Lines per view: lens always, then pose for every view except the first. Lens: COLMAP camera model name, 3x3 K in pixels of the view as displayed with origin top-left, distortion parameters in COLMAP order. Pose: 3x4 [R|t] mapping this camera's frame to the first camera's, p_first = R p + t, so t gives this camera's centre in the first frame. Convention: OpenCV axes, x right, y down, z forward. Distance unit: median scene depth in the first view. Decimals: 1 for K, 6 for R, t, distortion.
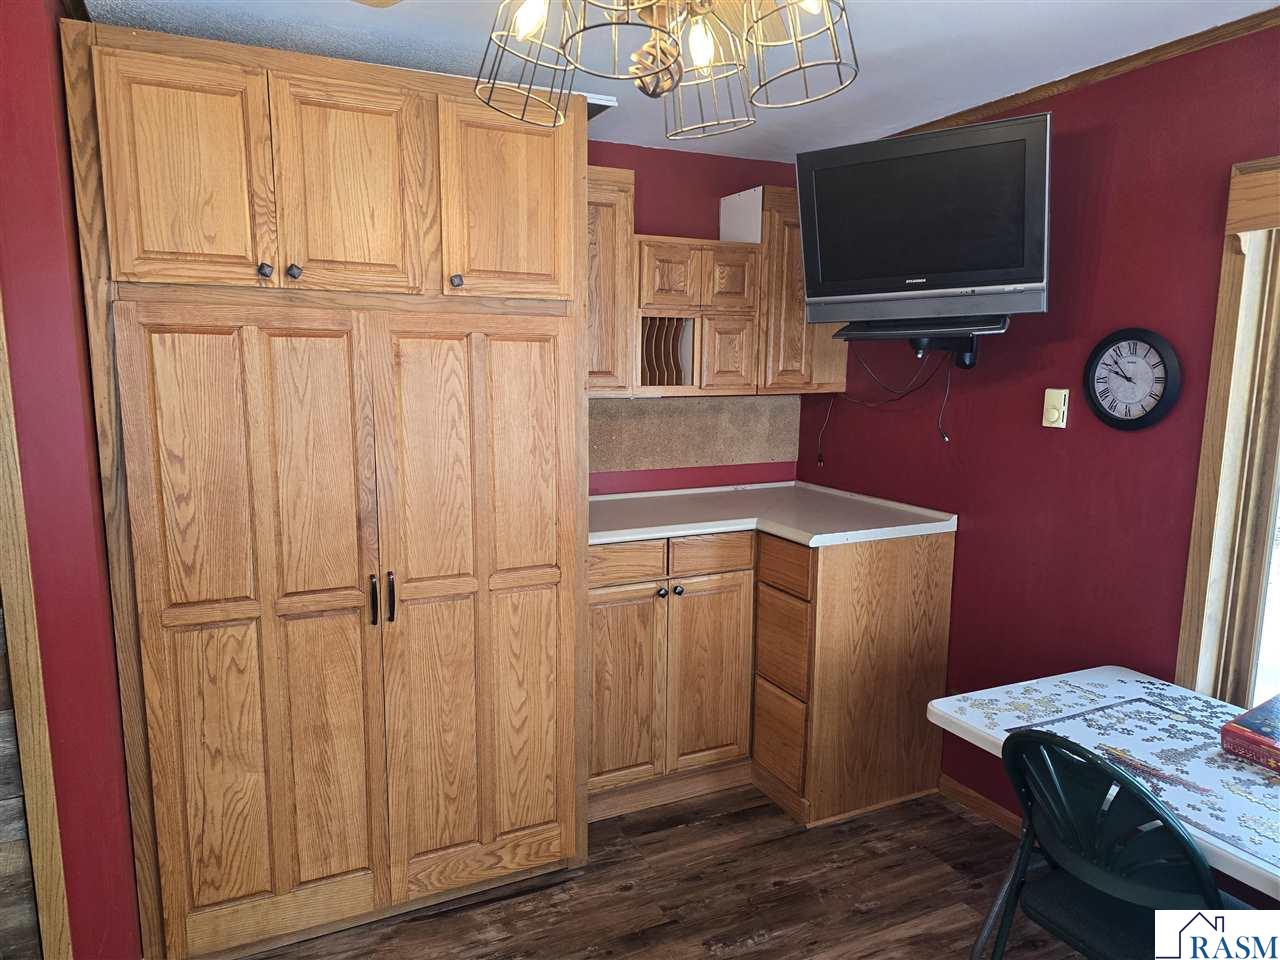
lens RADIAL K [[859.9, 0, 635.0], [0, 859.9, 496.2], [0, 0, 1]] dist [0.061997, -0.060553]
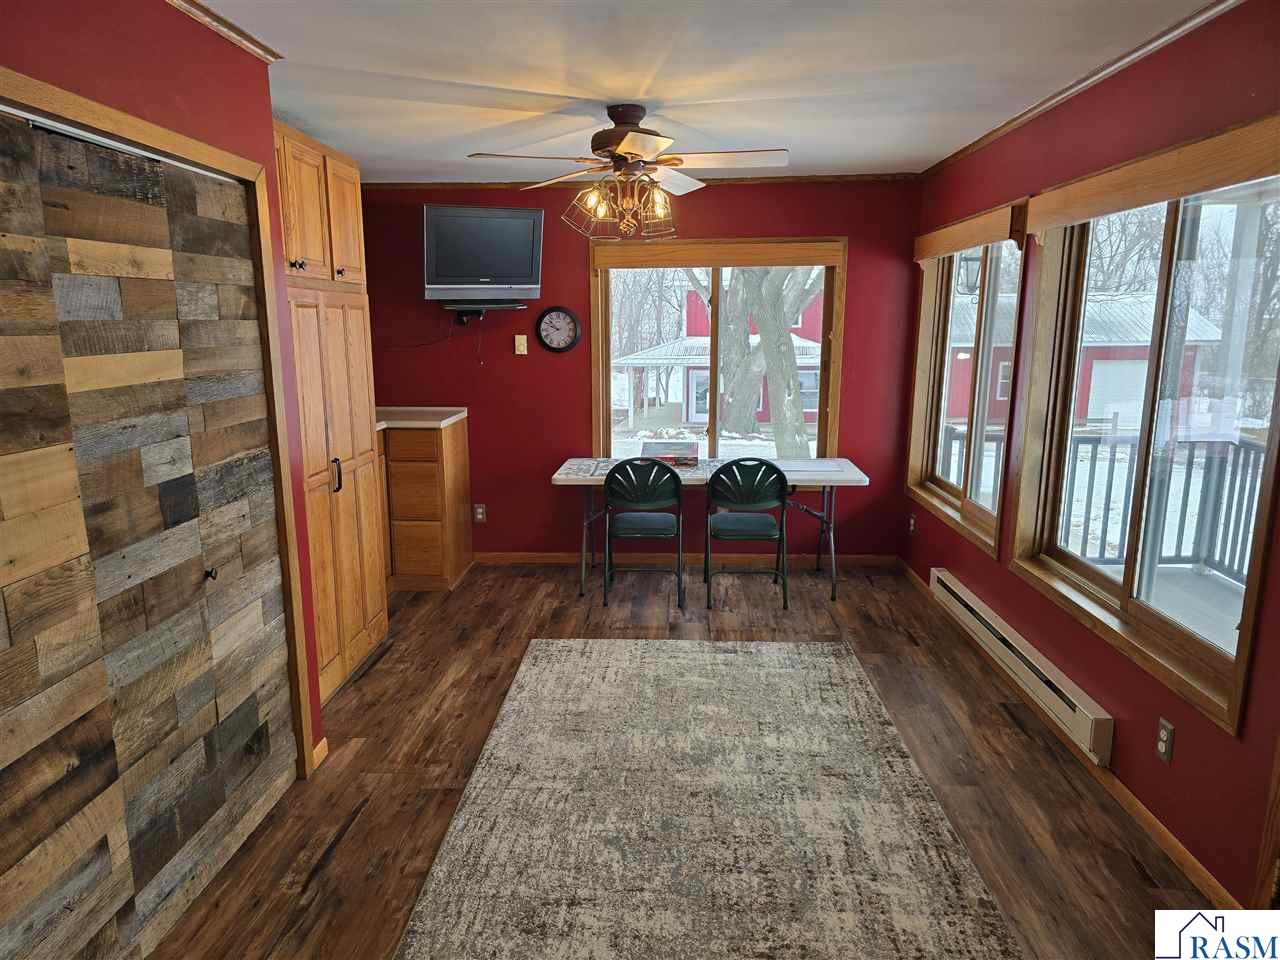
lens RADIAL K [[859.9, 0, 635.0], [0, 859.9, 496.2], [0, 0, 1]] dist [0.061997, -0.060553]
pose [[0.476777, -0.183371, 0.859685, -1.260154], [0.146465, 0.980900, 0.127998, 0.029865], [-0.866736, 0.064887, 0.494528, -0.227810]]
